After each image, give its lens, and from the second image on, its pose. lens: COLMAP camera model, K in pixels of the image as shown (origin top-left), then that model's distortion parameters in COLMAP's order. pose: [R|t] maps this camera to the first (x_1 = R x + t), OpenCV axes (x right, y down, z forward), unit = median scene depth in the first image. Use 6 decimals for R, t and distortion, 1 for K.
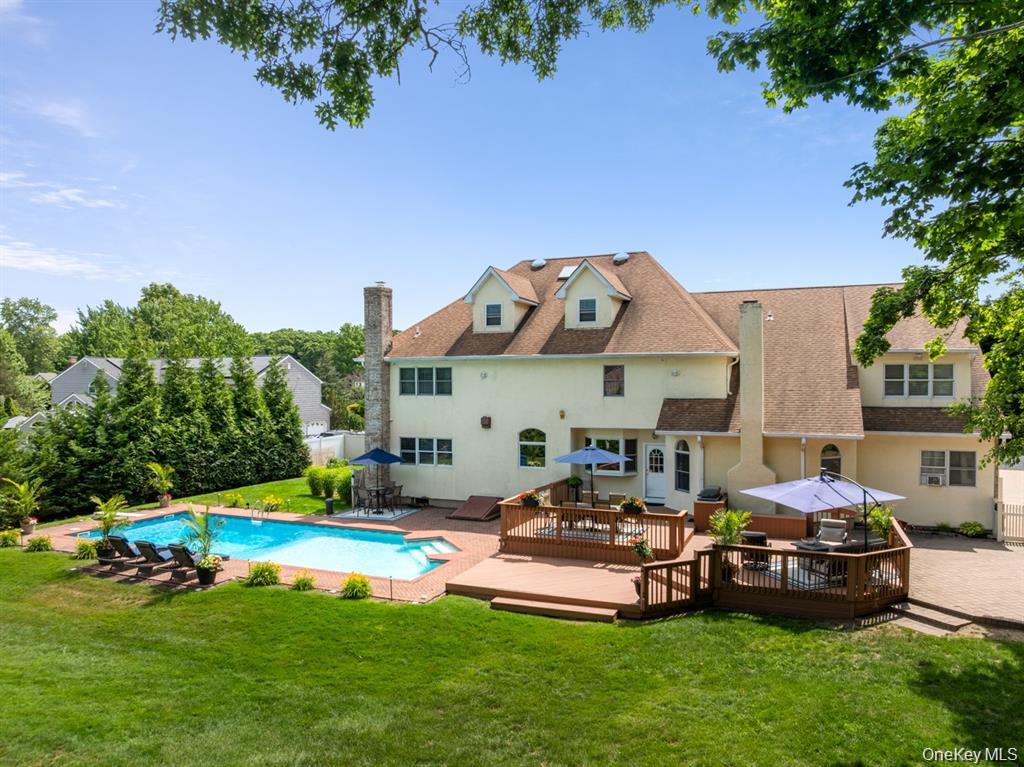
lens RADIAL K [[716.5, 0, 512.8], [0, 716.5, 386.1], [0, 0, 1]] dist [-0.025642, -0.007289]
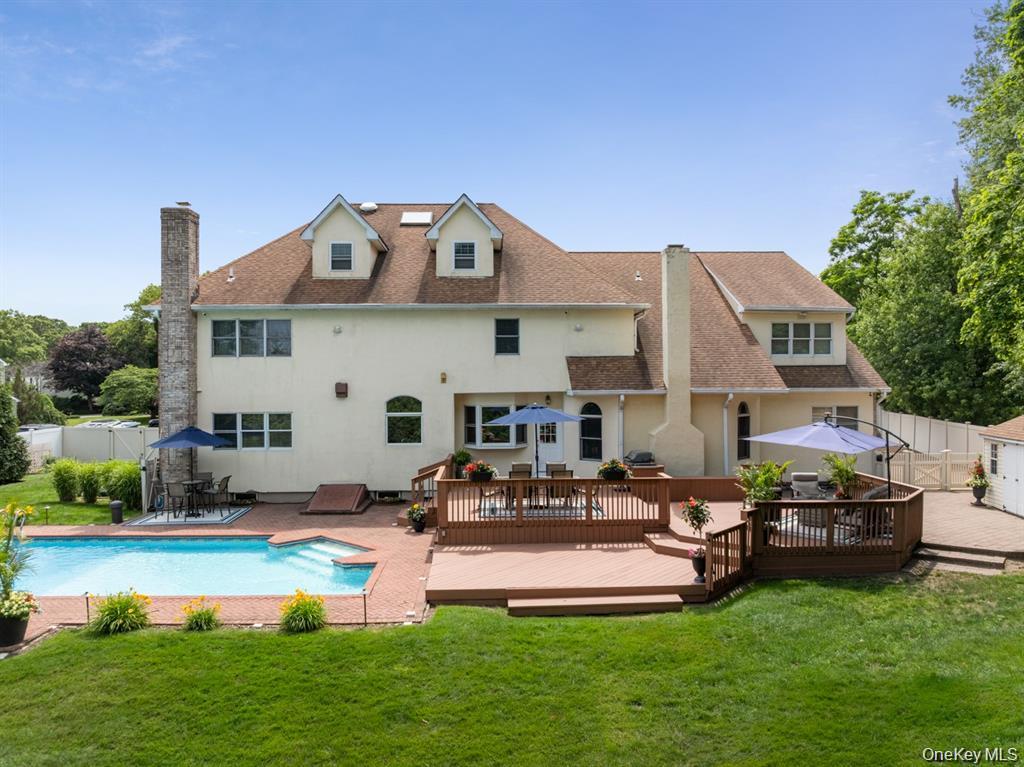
lens RADIAL K [[716.5, 0, 512.9], [0, 716.5, 383.3], [0, 0, 1]] dist [-0.025642, -0.007289]
pose [[0.908695, -0.003859, 0.417443, -0.231258], [0.006787, 0.999962, -0.005529, 0.058573], [-0.417405, 0.007857, 0.908686, 0.247560]]
